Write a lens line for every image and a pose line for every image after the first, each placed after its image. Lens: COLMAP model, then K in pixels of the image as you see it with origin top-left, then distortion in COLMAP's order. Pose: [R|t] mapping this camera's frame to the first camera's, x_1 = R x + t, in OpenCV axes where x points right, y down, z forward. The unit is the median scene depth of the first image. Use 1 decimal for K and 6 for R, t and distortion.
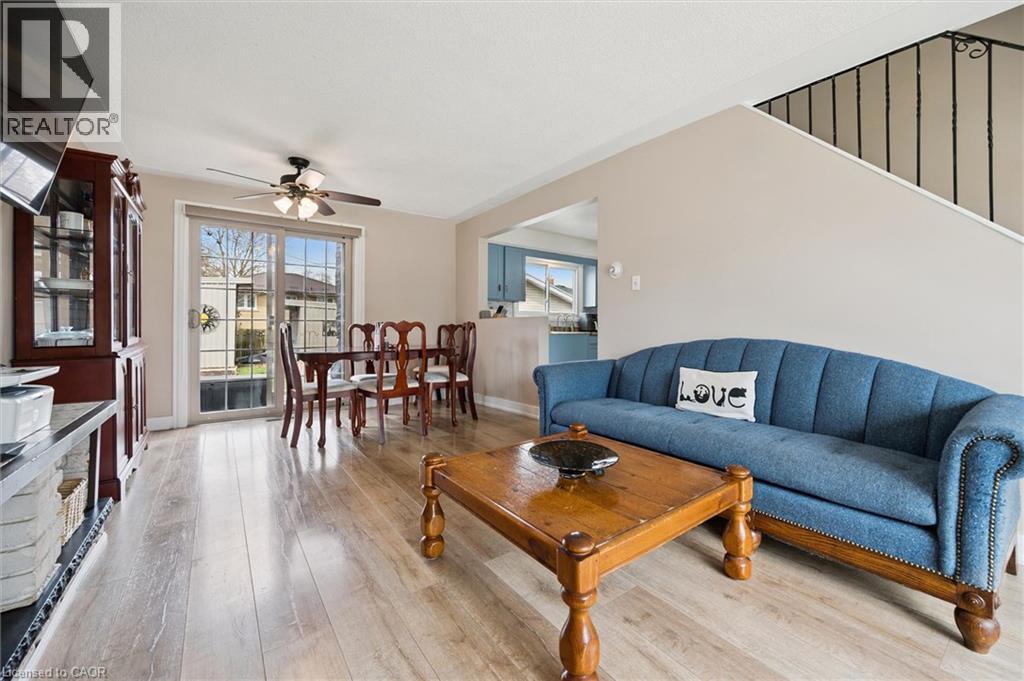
lens RADIAL K [[413.0, 0, 523.1], [0, 413.0, 326.7], [0, 0, 1]] dist [-0.003561, -0.000210]
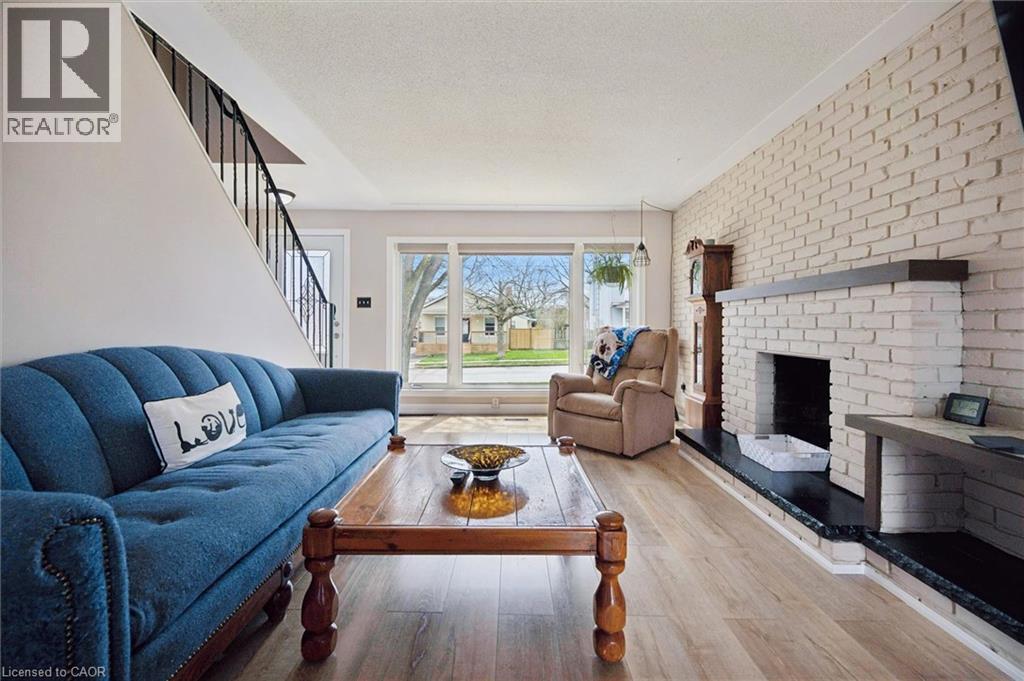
lens RADIAL K [[413.0, 0, 523.1], [0, 413.0, 326.7], [0, 0, 1]] dist [-0.003561, -0.000210]
pose [[-0.807004, -0.006086, 0.590515, -0.391047], [-0.005064, 0.999981, 0.003386, -0.011840], [-0.590525, -0.000258, -0.807019, 1.227777]]
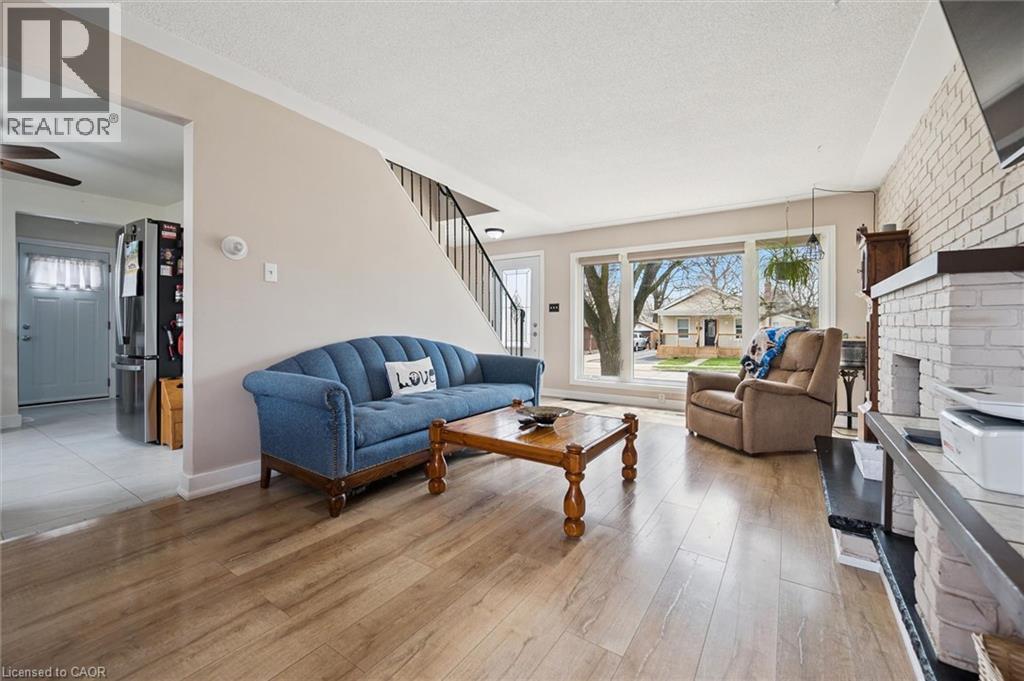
lens RADIAL K [[413.0, 0, 523.1], [0, 413.0, 326.7], [0, 0, 1]] dist [-0.003561, -0.000210]
pose [[-0.359222, -0.002582, 0.933248, -0.888116], [-0.004913, 0.999988, 0.000876, -0.004224], [-0.933239, -0.004271, -0.359231, 1.128656]]
